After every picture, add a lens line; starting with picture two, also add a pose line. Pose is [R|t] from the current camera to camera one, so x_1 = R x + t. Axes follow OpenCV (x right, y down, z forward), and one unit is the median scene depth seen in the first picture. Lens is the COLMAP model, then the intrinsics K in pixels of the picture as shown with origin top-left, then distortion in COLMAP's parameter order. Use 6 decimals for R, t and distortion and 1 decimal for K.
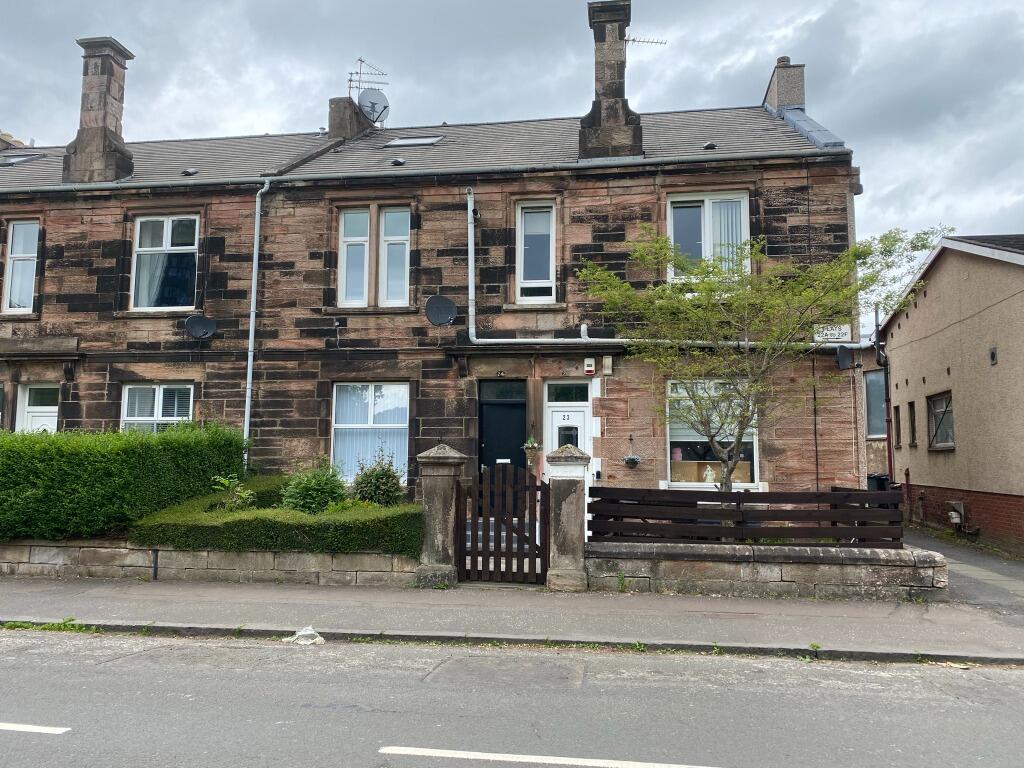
lens RADIAL K [[771.4, 0, 512.0], [0, 771.4, 384.0], [0, 0, 1]] dist [0.007094, -0.042297]
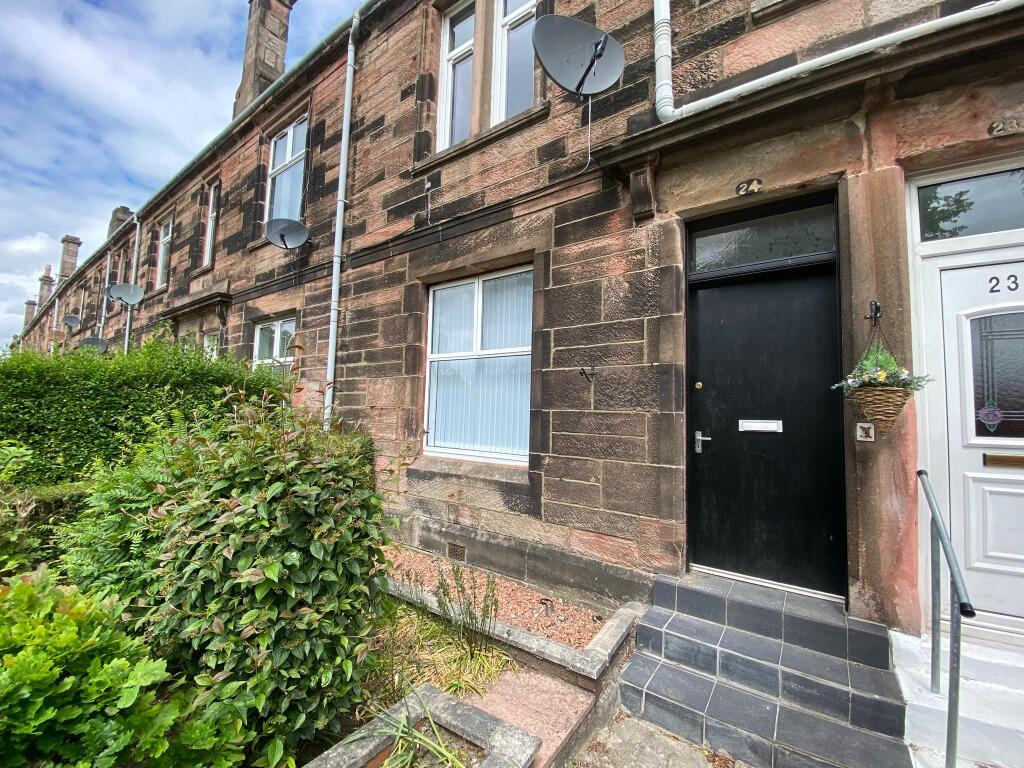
lens RADIAL K [[407.8, 0, 515.0], [0, 407.8, 384.4], [0, 0, 1]] dist [0.034710, -0.030890]
pose [[0.888458, -0.014724, -0.458722, -0.024309], [0.029431, 0.999256, 0.024928, 0.071780], [0.458014, -0.035649, 0.888230, 0.764890]]
